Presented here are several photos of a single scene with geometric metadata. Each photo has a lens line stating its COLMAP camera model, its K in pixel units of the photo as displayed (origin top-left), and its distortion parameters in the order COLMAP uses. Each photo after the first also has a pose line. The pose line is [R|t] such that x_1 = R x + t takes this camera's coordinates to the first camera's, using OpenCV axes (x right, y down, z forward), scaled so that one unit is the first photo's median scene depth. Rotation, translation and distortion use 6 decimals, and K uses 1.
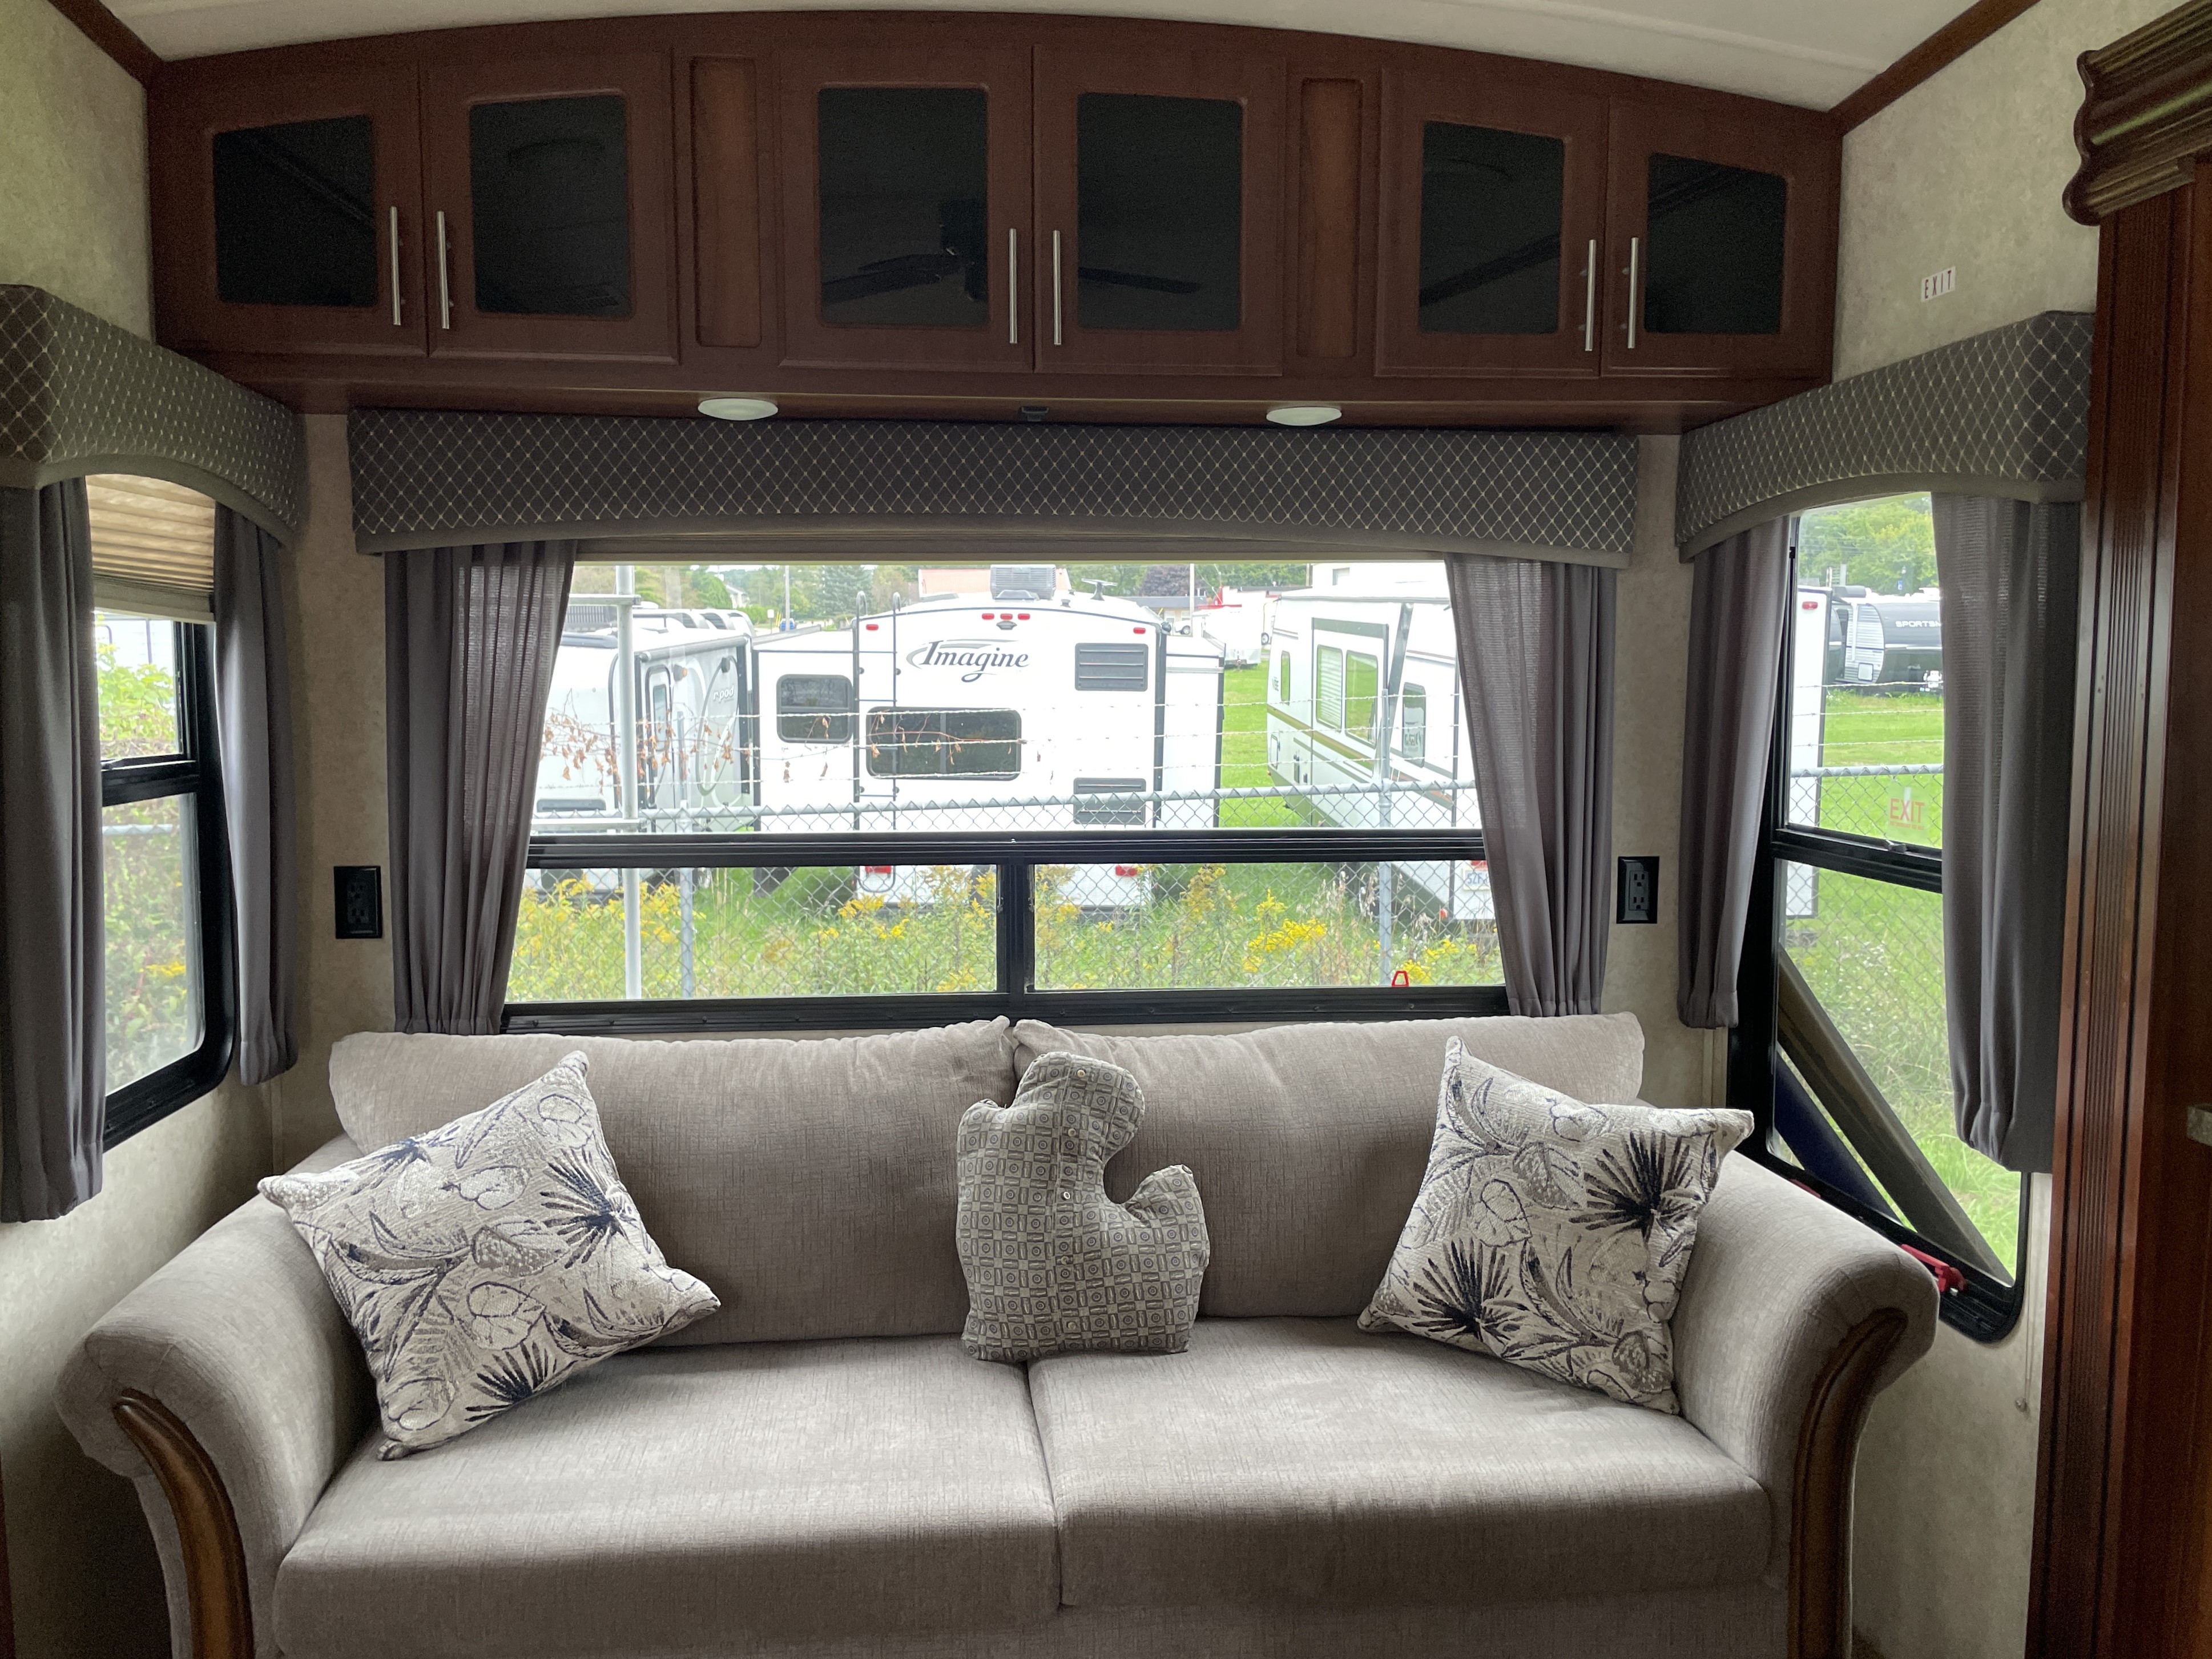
lens RADIAL K [[1761.1, 0, 1061.0], [0, 1761.1, 834.1], [0, 0, 1]] dist [0.107551, -0.145369]
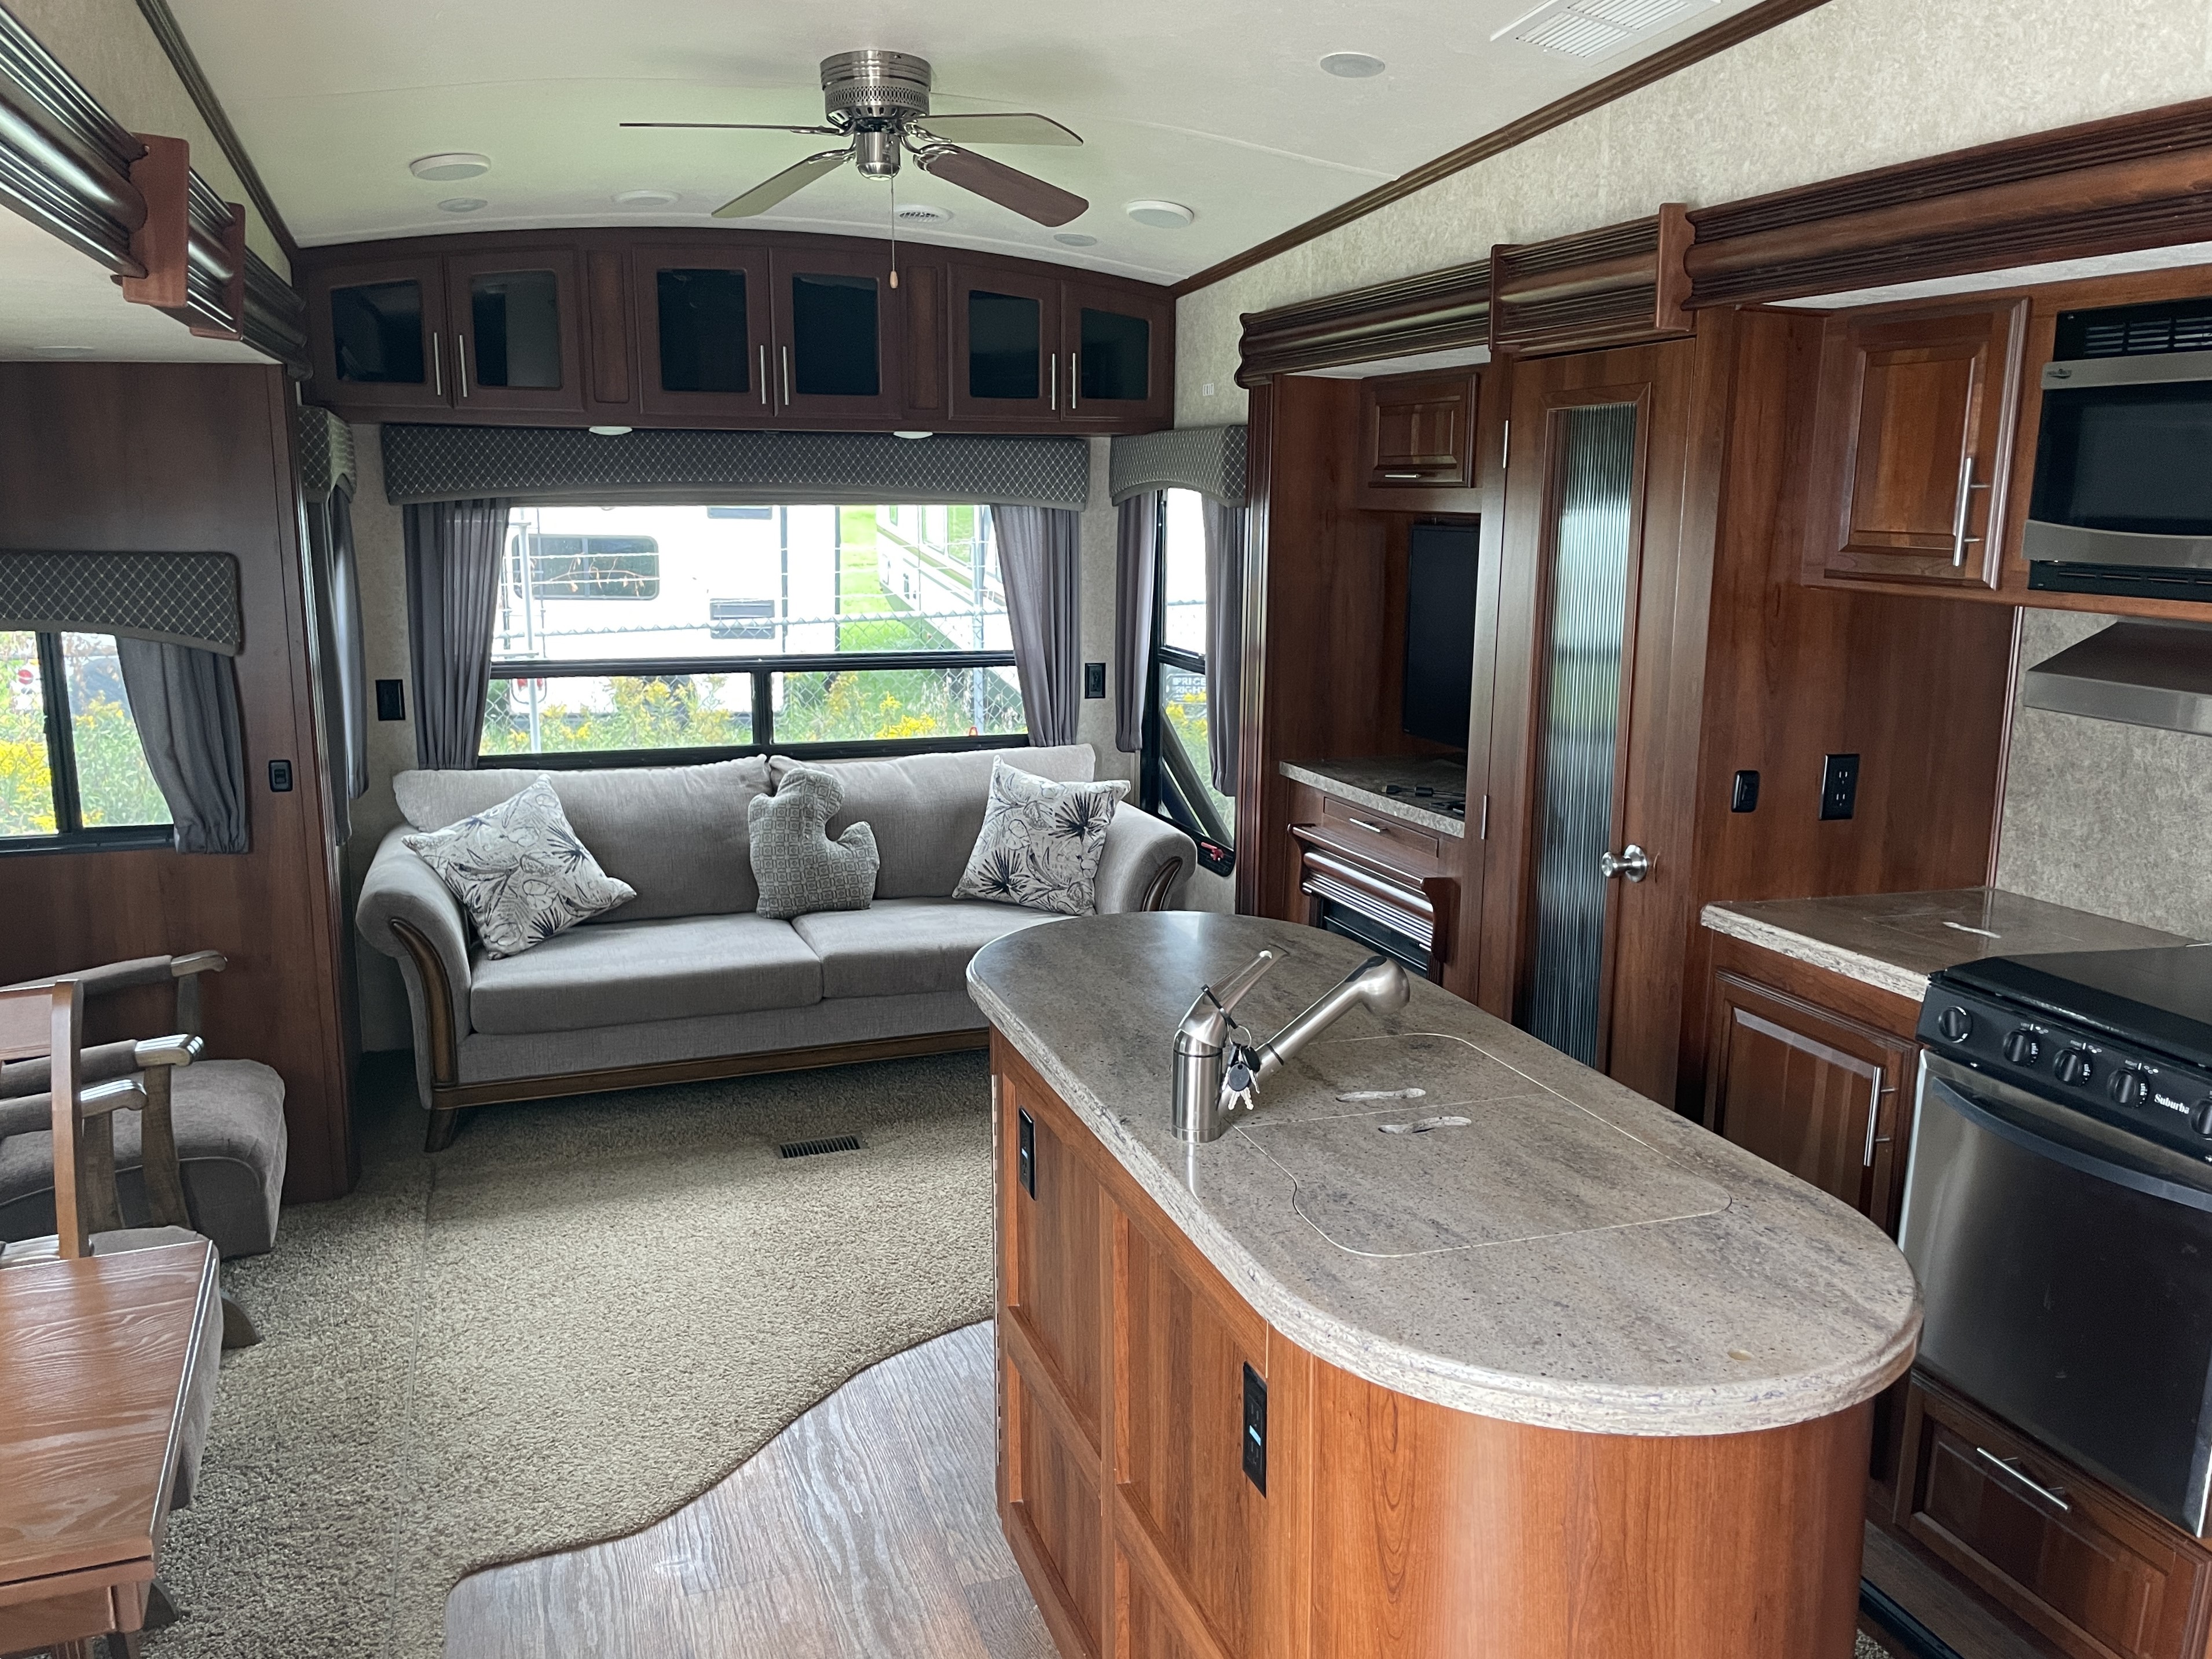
lens RADIAL K [[1763.3, 0, 1106.0], [0, 1763.3, 829.5], [0, 0, 1]] dist [0.080106, -0.064420]
pose [[0.970029, -0.040818, 0.239535, -0.150150], [0.015296, 0.994092, 0.107458, -0.015578], [-0.242506, -0.100574, 0.964923, -1.031067]]
